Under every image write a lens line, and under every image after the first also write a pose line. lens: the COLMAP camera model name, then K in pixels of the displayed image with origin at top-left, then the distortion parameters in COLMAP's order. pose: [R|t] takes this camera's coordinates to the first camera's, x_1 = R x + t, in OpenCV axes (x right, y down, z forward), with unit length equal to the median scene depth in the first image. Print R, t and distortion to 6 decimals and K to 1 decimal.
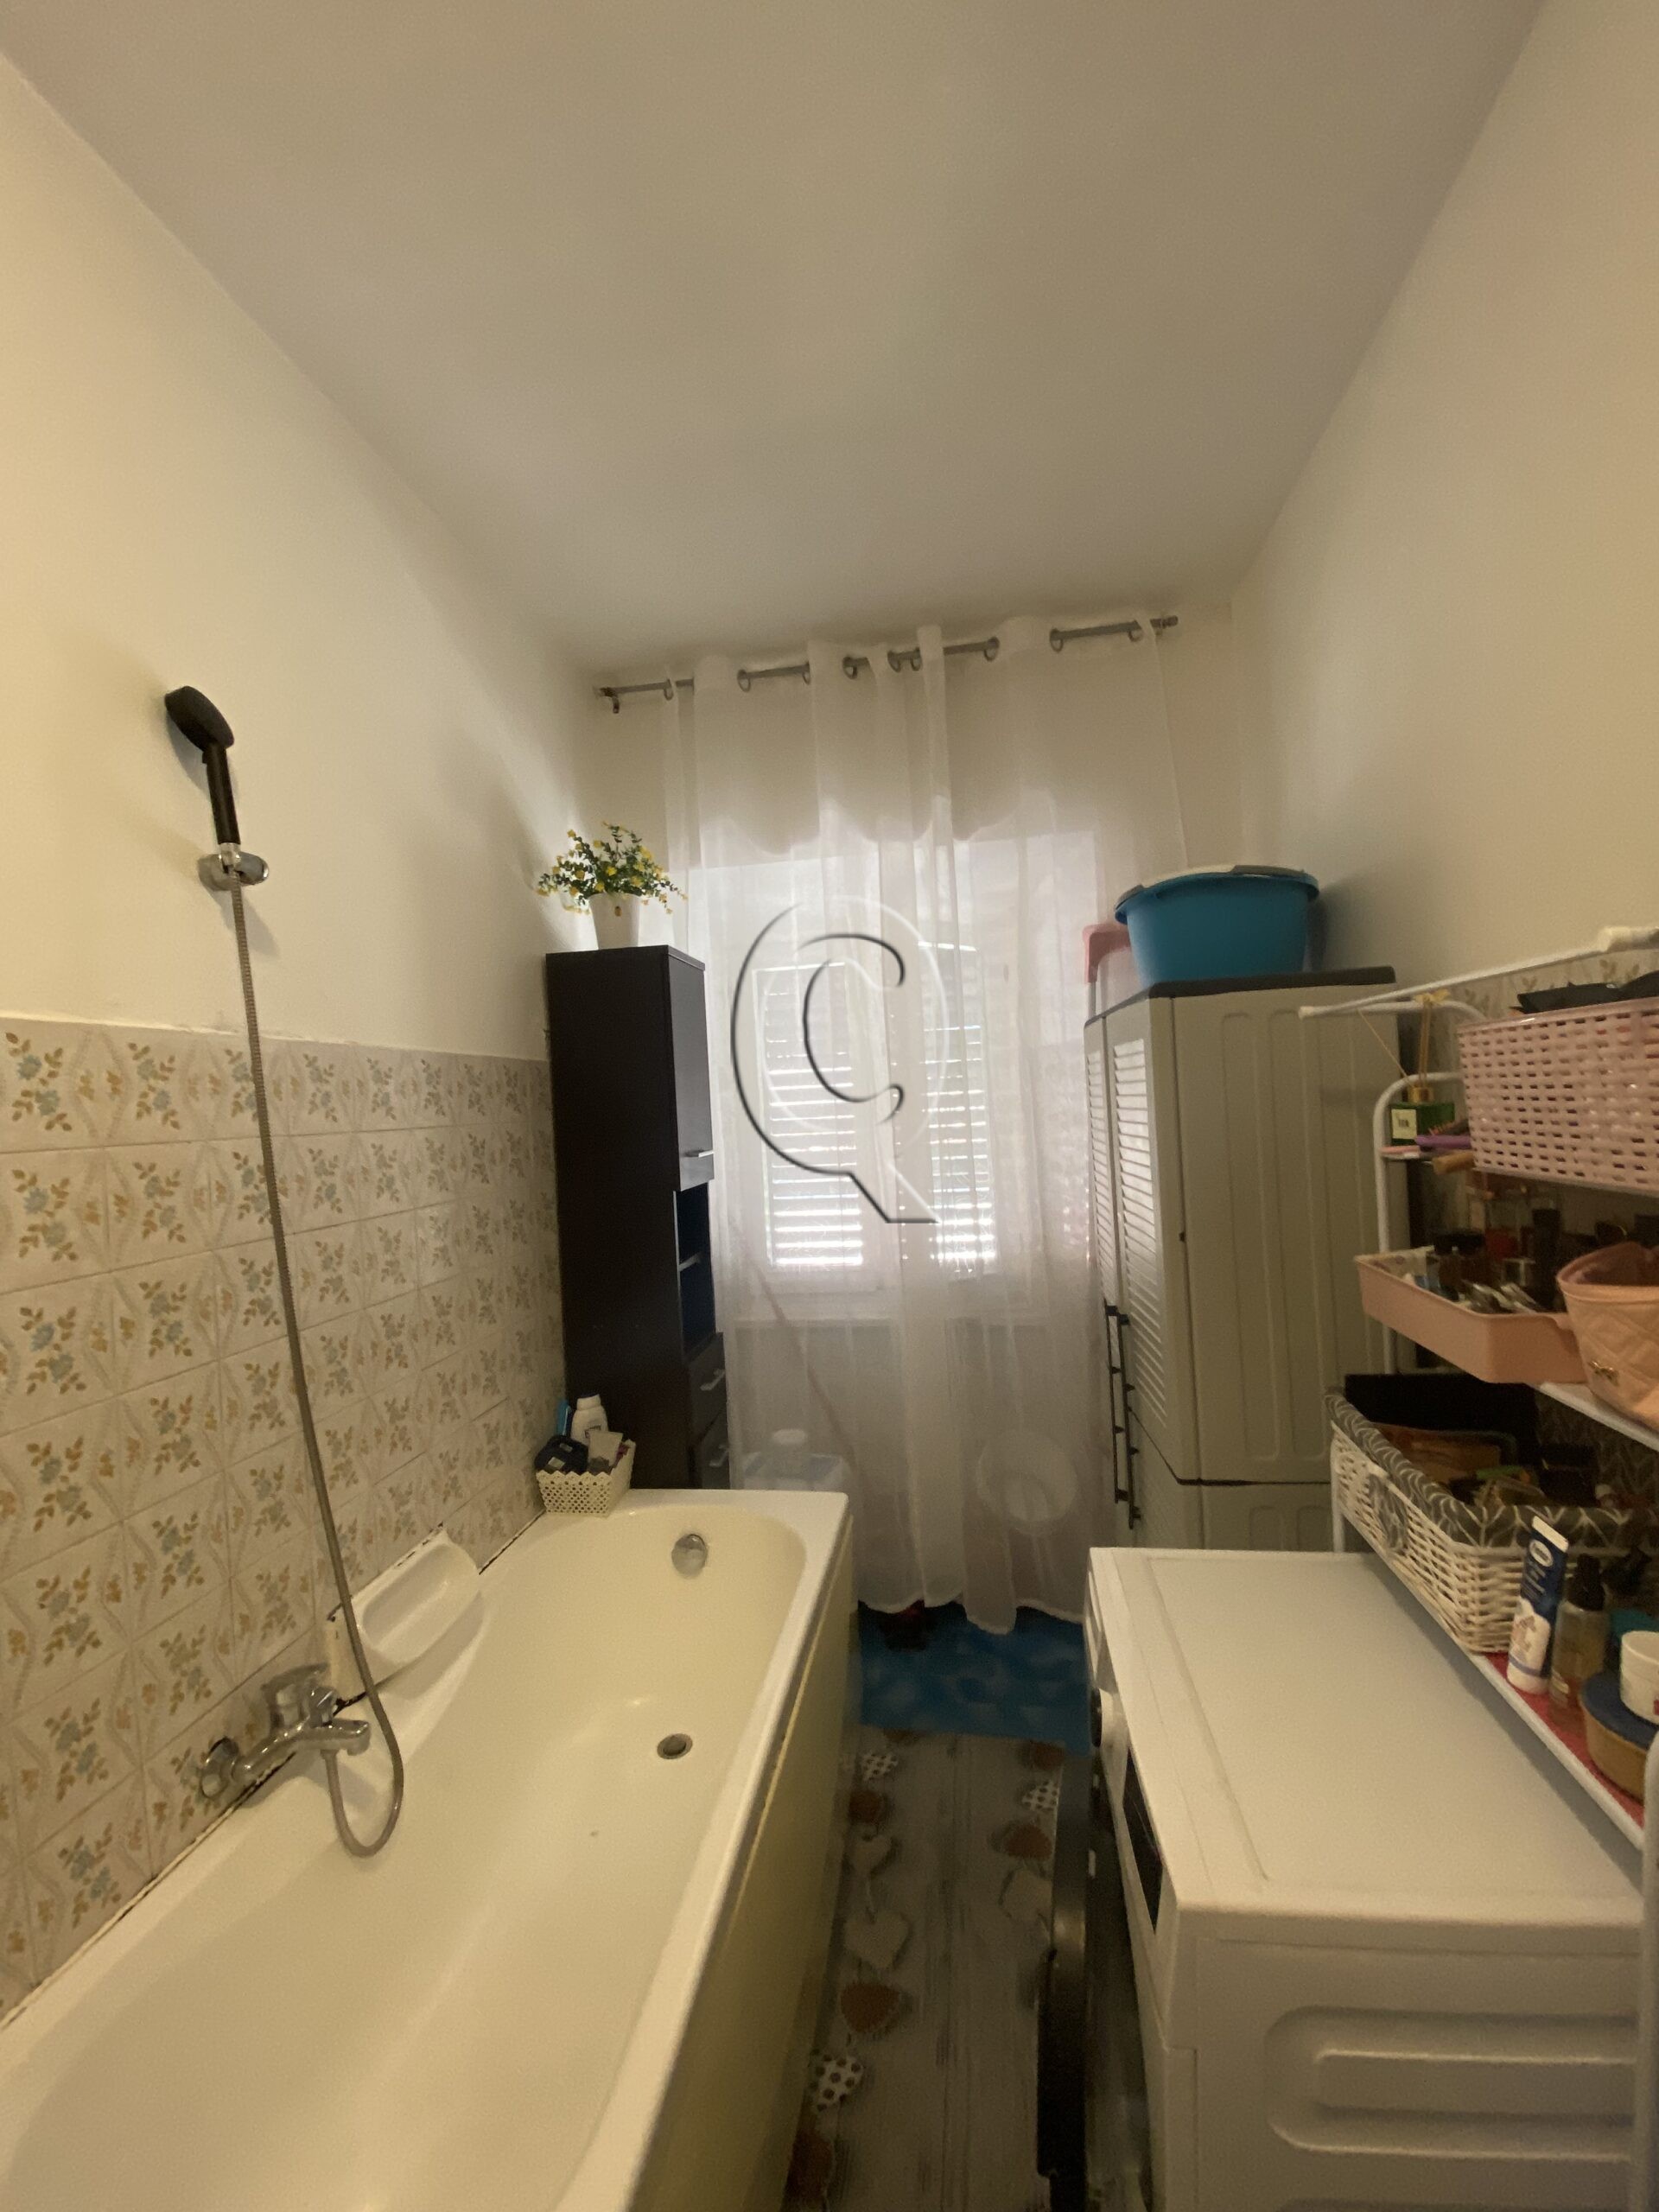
lens RADIAL K [[887.3, 0, 831.9], [0, 887.3, 1096.2], [0, 0, 1]] dist [0.027459, -0.025857]
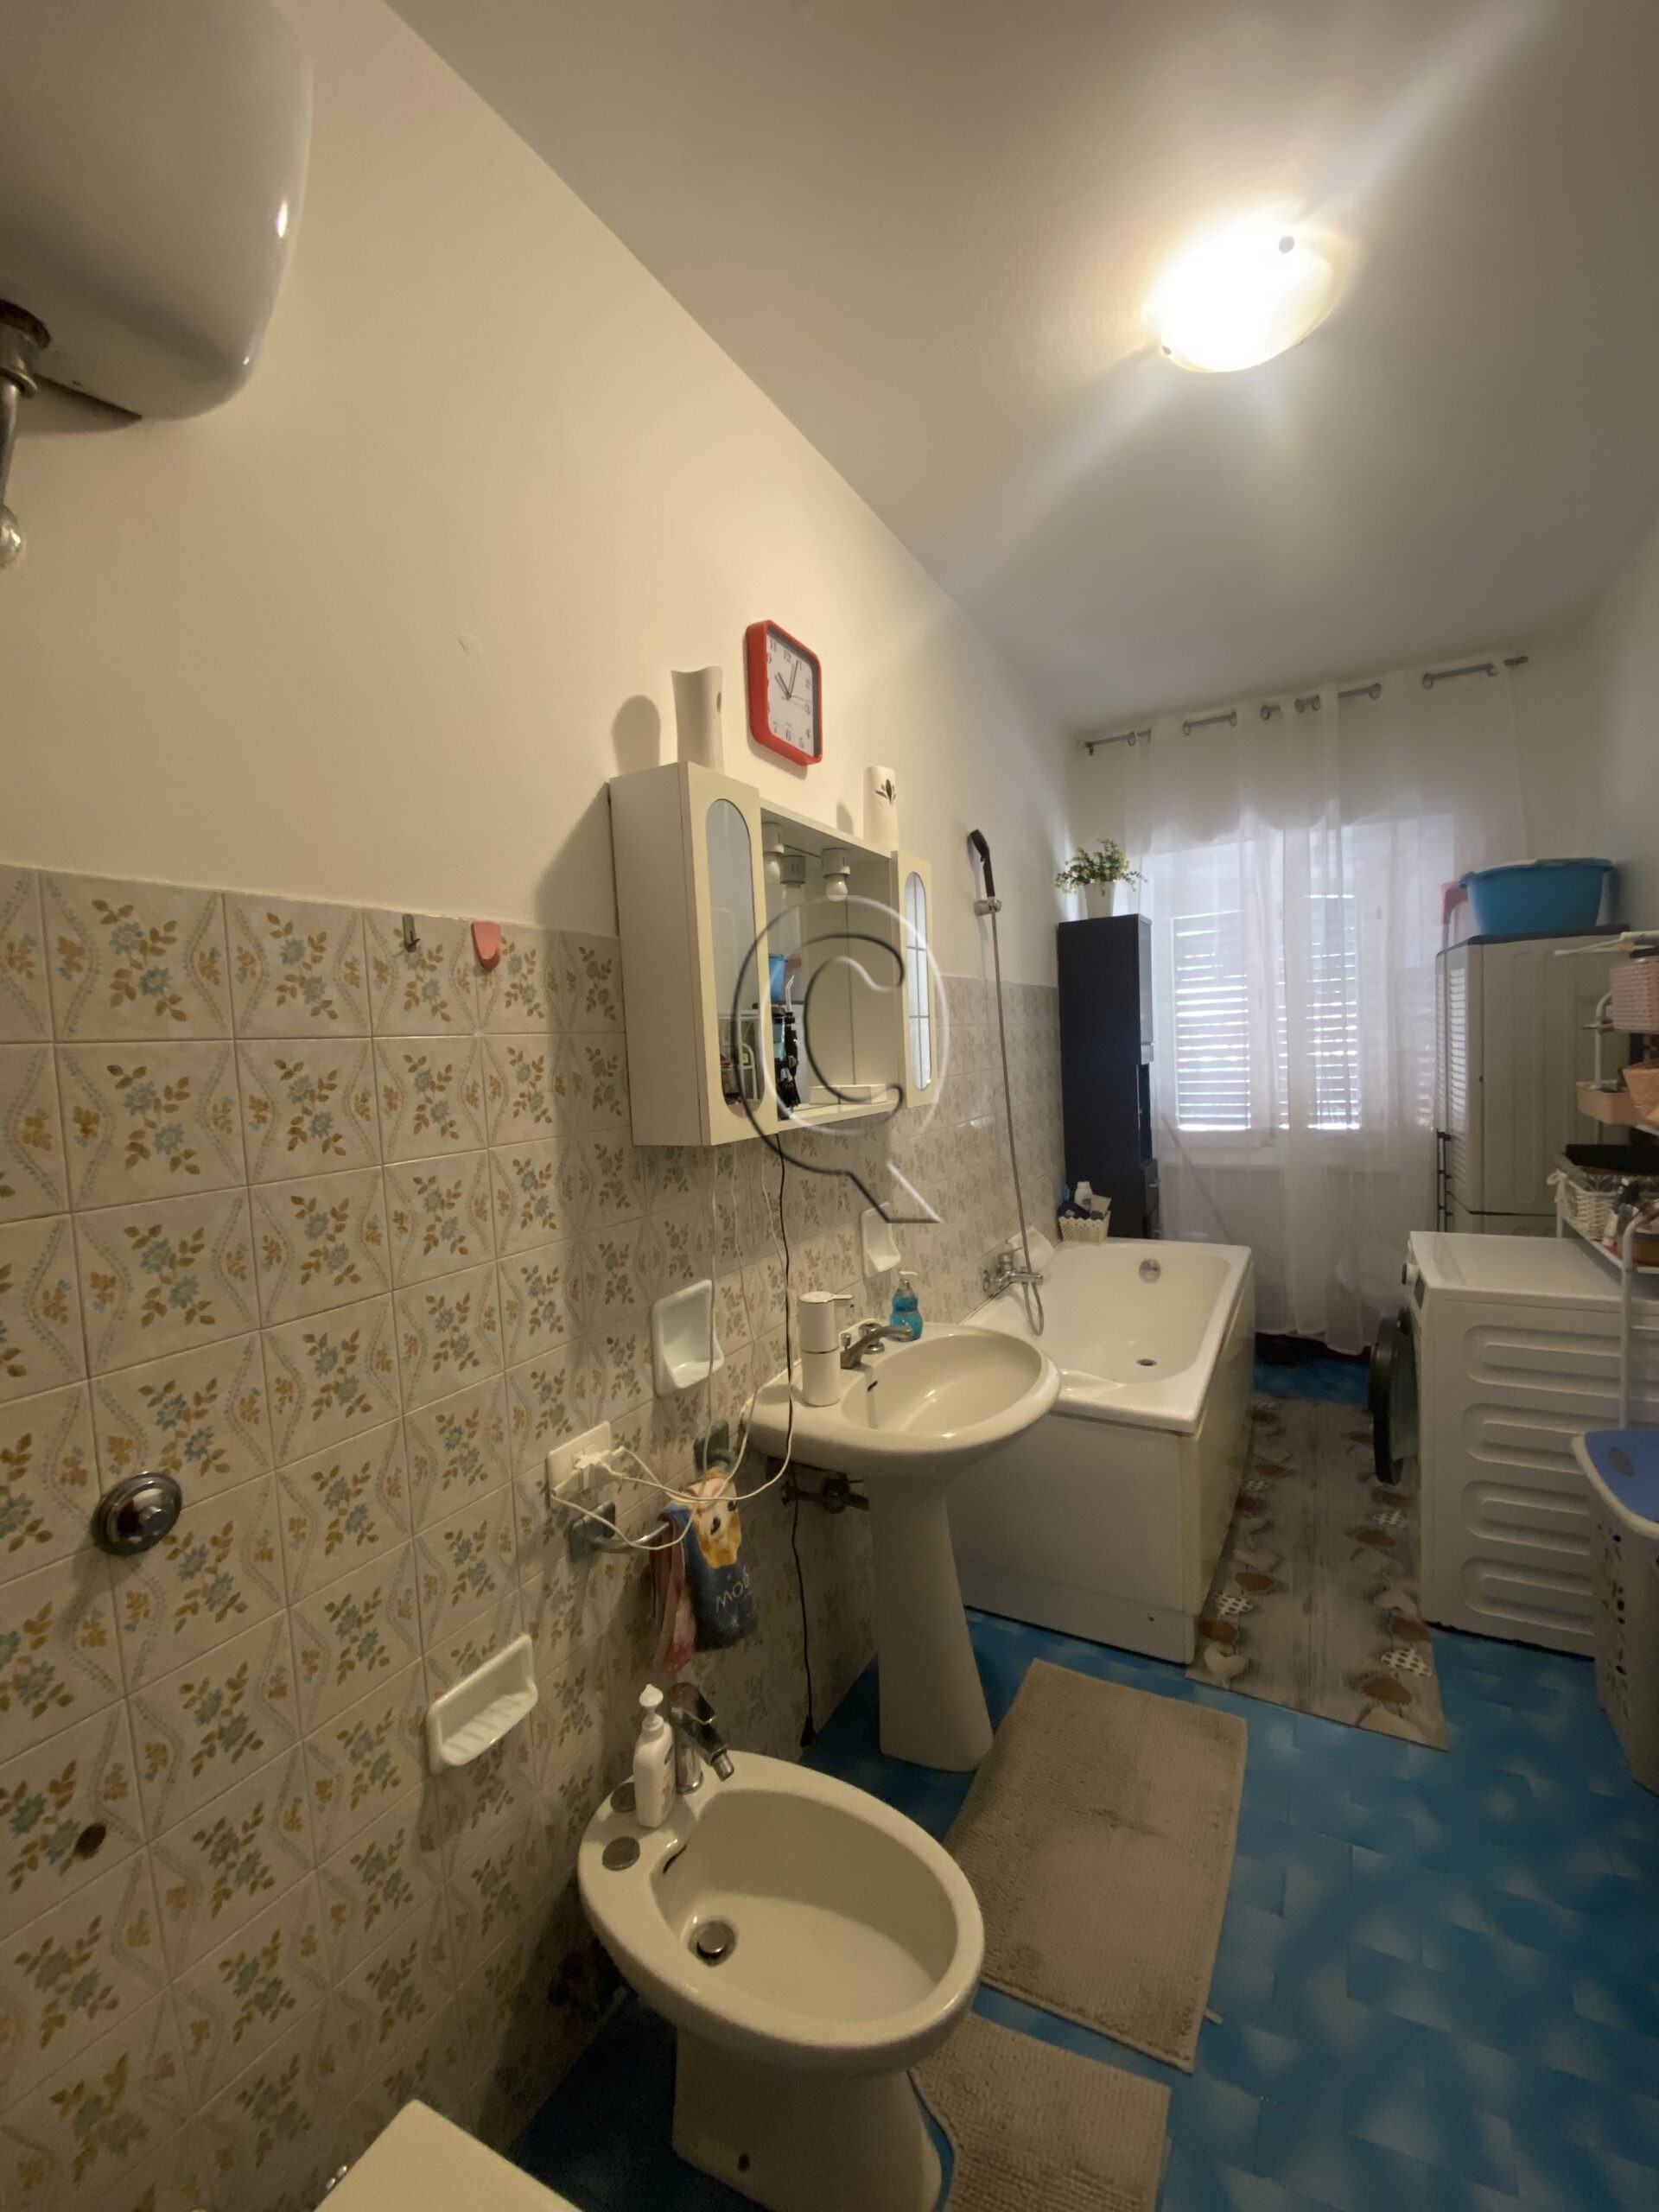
lens RADIAL K [[887.3, 0, 831.9], [0, 887.3, 1096.2], [0, 0, 1]] dist [0.027459, -0.025857]
pose [[0.931731, 0.024044, -0.362352, -0.191677], [0.004173, 0.997031, 0.076887, 0.066923], [0.363125, -0.073150, 0.928864, -1.341509]]
